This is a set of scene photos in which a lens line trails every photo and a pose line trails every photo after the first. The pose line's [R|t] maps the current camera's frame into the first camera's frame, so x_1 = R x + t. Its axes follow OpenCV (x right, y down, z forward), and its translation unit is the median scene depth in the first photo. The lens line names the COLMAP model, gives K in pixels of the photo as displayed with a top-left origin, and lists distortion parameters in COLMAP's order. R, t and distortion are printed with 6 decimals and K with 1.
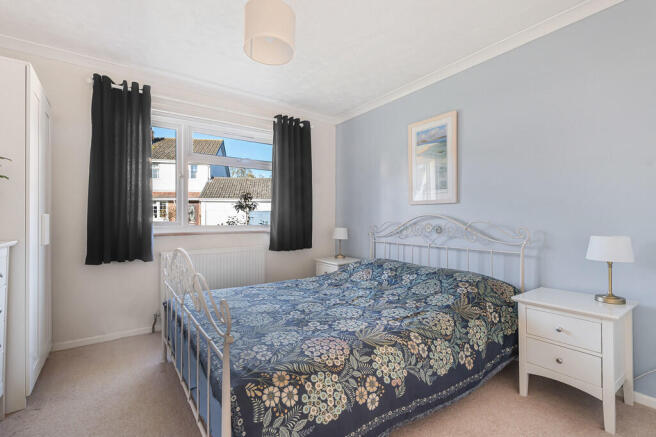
lens RADIAL K [[299.4, 0, 326.7], [0, 299.4, 219.8], [0, 0, 1]] dist [0.003178, 0.000593]
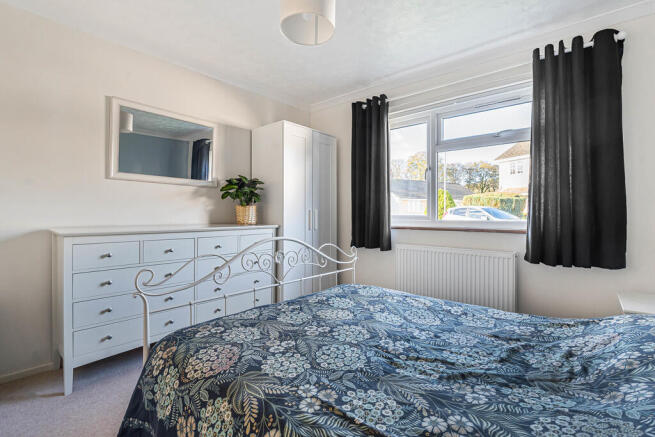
lens RADIAL K [[298.9, 0, 324.2], [0, 298.9, 211.5], [0, 0, 1]] dist [0.003178, 0.000593]
pose [[0.242416, 0.002919, -0.970168, 0.760689], [-0.003185, 0.999992, 0.002213, -0.014899], [0.970167, 0.002553, 0.242423, 0.881058]]
